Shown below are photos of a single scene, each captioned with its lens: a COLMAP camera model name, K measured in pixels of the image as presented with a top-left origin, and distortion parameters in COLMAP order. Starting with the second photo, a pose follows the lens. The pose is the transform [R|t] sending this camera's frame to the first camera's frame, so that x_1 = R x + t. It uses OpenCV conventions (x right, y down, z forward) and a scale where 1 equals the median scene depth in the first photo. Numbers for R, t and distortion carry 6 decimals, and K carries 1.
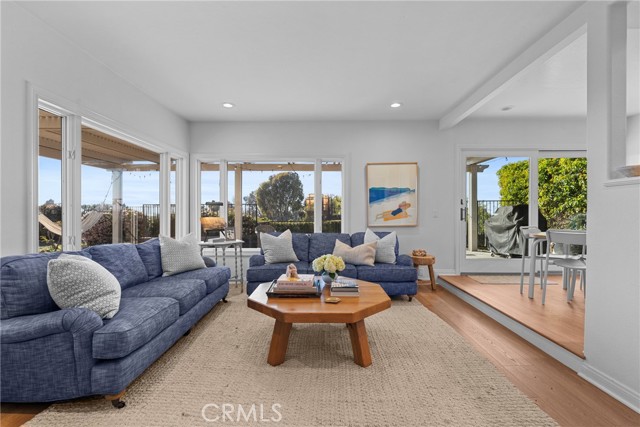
lens RADIAL K [[293.7, 0, 316.9], [0, 293.7, 214.1], [0, 0, 1]] dist [-0.006019, 0.002284]
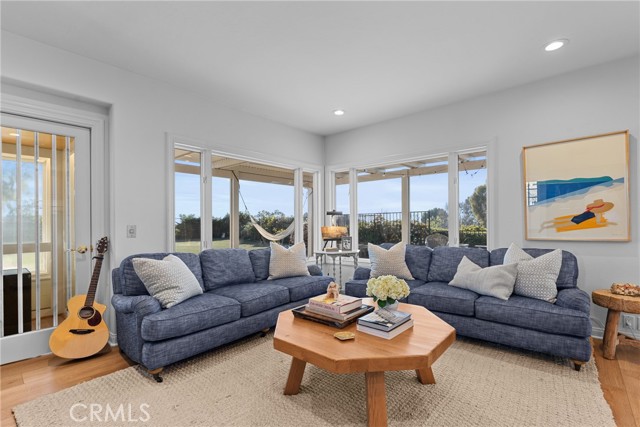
lens RADIAL K [[293.7, 0, 316.5], [0, 293.7, 220.7], [0, 0, 1]] dist [-0.006019, 0.002284]
pose [[0.768753, -0.013171, -0.639411, 0.279014], [0.009620, 0.999913, -0.009030, -0.000870], [0.639474, 0.000791, 0.768812, 0.207232]]
